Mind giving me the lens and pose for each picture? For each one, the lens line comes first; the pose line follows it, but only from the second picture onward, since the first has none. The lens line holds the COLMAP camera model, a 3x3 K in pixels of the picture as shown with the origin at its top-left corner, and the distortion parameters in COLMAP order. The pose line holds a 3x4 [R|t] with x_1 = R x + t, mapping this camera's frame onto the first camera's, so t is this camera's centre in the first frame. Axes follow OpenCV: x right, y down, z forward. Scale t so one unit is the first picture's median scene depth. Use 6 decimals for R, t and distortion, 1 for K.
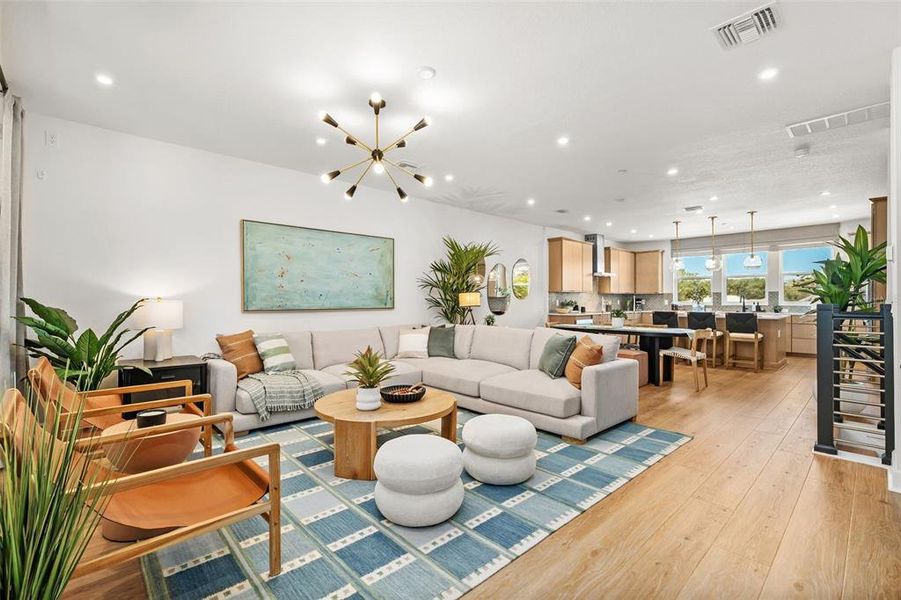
lens RADIAL K [[400.0, 0, 445.0], [0, 400.0, 302.8], [0, 0, 1]] dist [-0.001751, -0.000181]
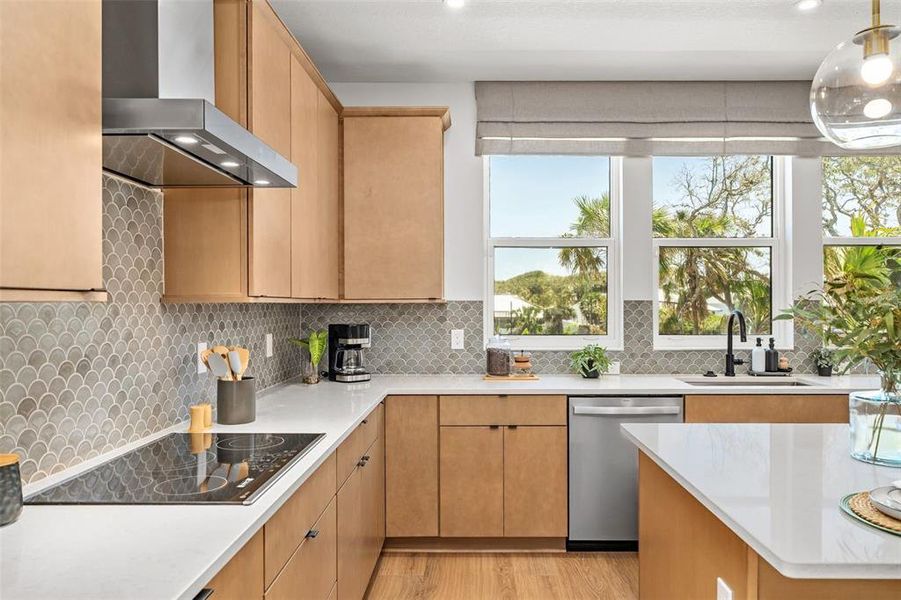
lens RADIAL K [[637.9, 0, 471.6], [0, 637.9, 301.5], [0, 0, 1]] dist [-0.006886, -0.002999]
pose [[0.679184, 0.001782, 0.733966, 0.439981], [0.004768, 0.999965, -0.006839, -0.033547], [-0.733952, 0.008145, 0.679152, 1.157391]]
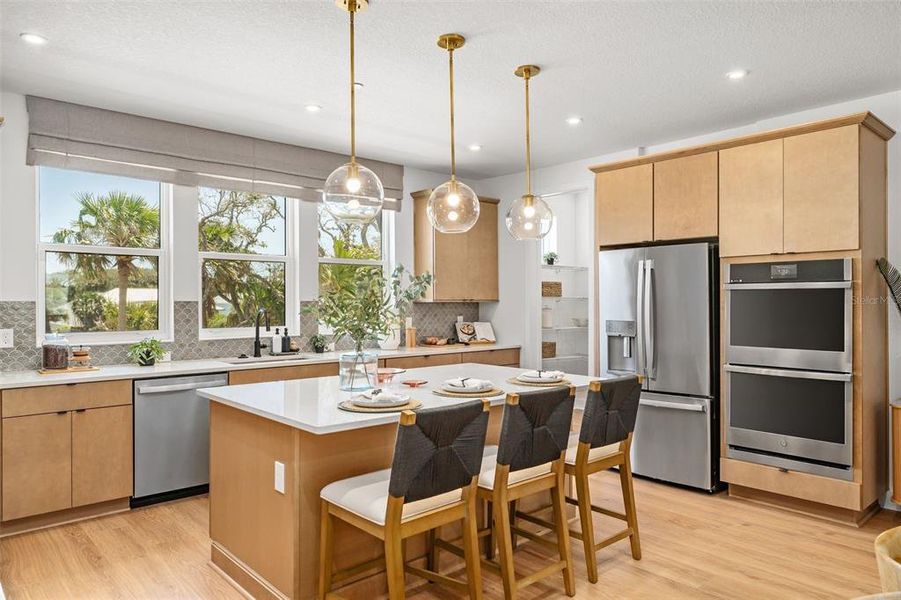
lens RADIAL K [[606.3, 0, 451.7], [0, 606.3, 301.0], [0, 0, 1]] dist [0.011248, 0.001889]
pose [[0.009430, 0.001898, 0.999954, 0.275969], [0.008082, 0.999965, -0.001975, -0.034209], [-0.999923, 0.008100, 0.009414, 1.131373]]
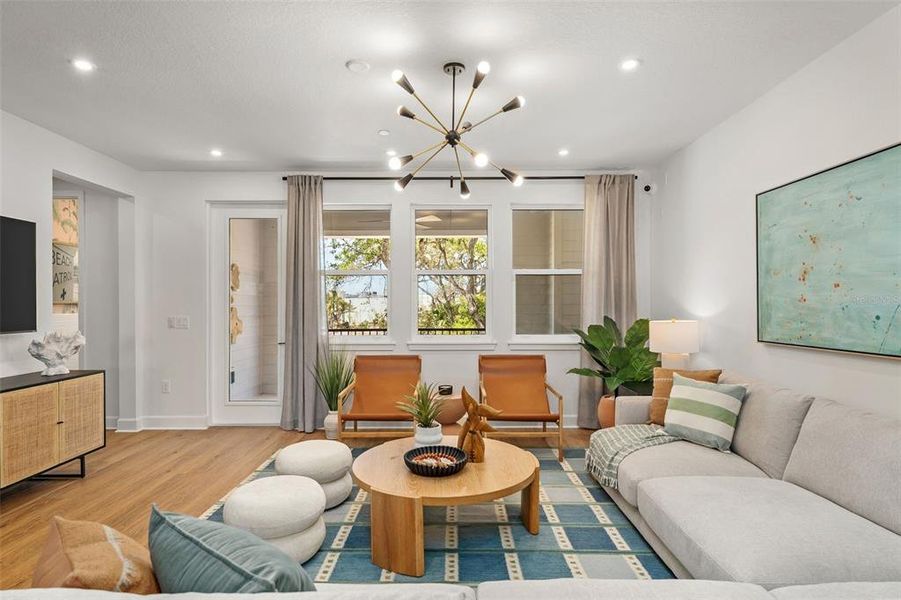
lens RADIAL K [[481.5, 0, 448.7], [0, 481.5, 303.8], [0, 0, 1]] dist [-0.002315, -0.000102]
pose [[-0.679974, 0.001129, -0.733235, 0.242626], [-0.000310, 0.999998, 0.001828, -0.025598], [0.733236, 0.001470, -0.679973, 0.767406]]
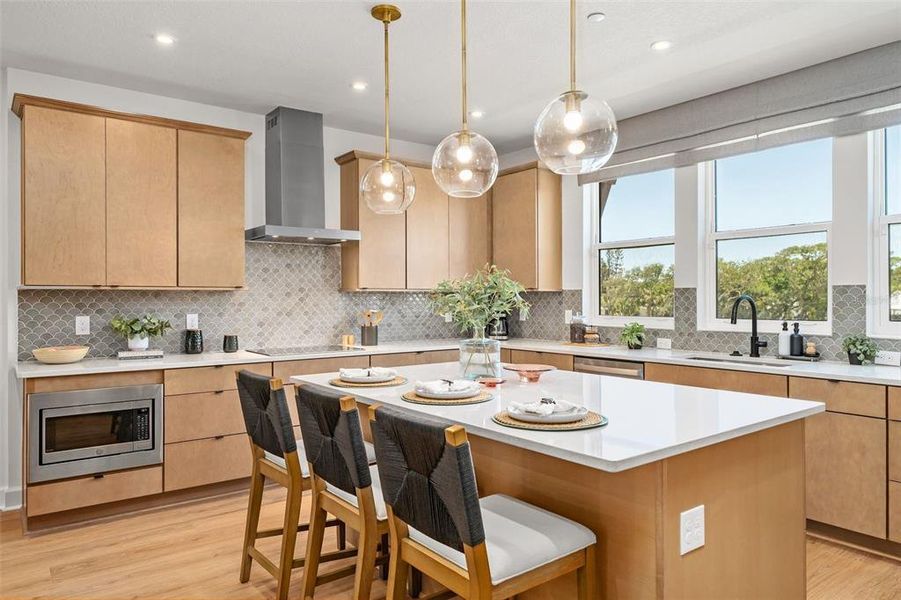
lens RADIAL K [[606.3, 0, 442.3], [0, 606.3, 297.9], [0, 0, 1]] dist [0.011248, 0.001889]
pose [[0.994763, -0.002589, -0.102179, 0.787272], [0.002145, 0.999988, -0.004451, -0.024165], [0.102189, 0.004208, 0.994756, 0.748077]]
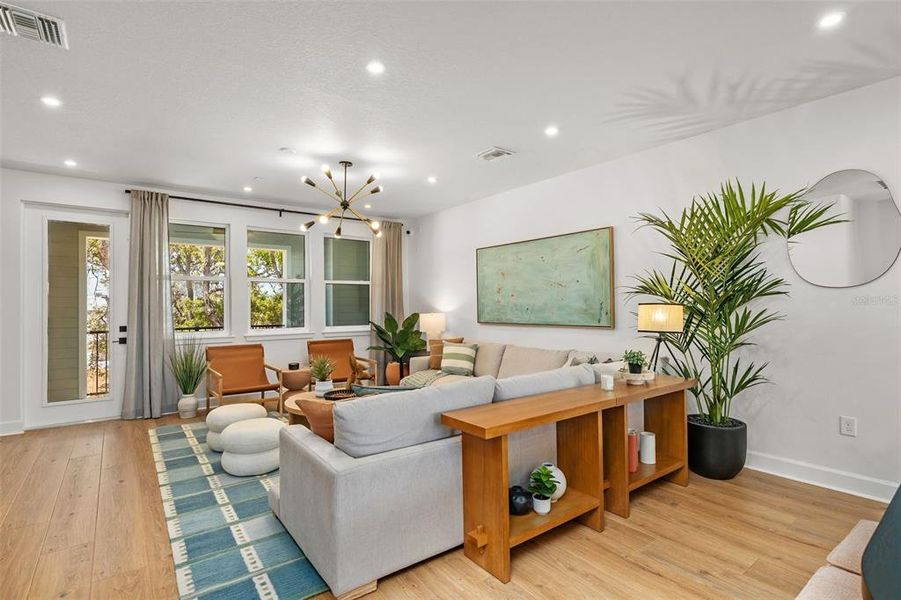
lens RADIAL K [[438.0, 0, 457.8], [0, 438.0, 299.4], [0, 0, 1]] dist [0.002946, 0.000368]
pose [[-0.084729, -0.010120, -0.996353, 0.567758], [0.002432, 0.999943, -0.010364, -0.024438], [0.996401, -0.003301, -0.084700, 0.699876]]
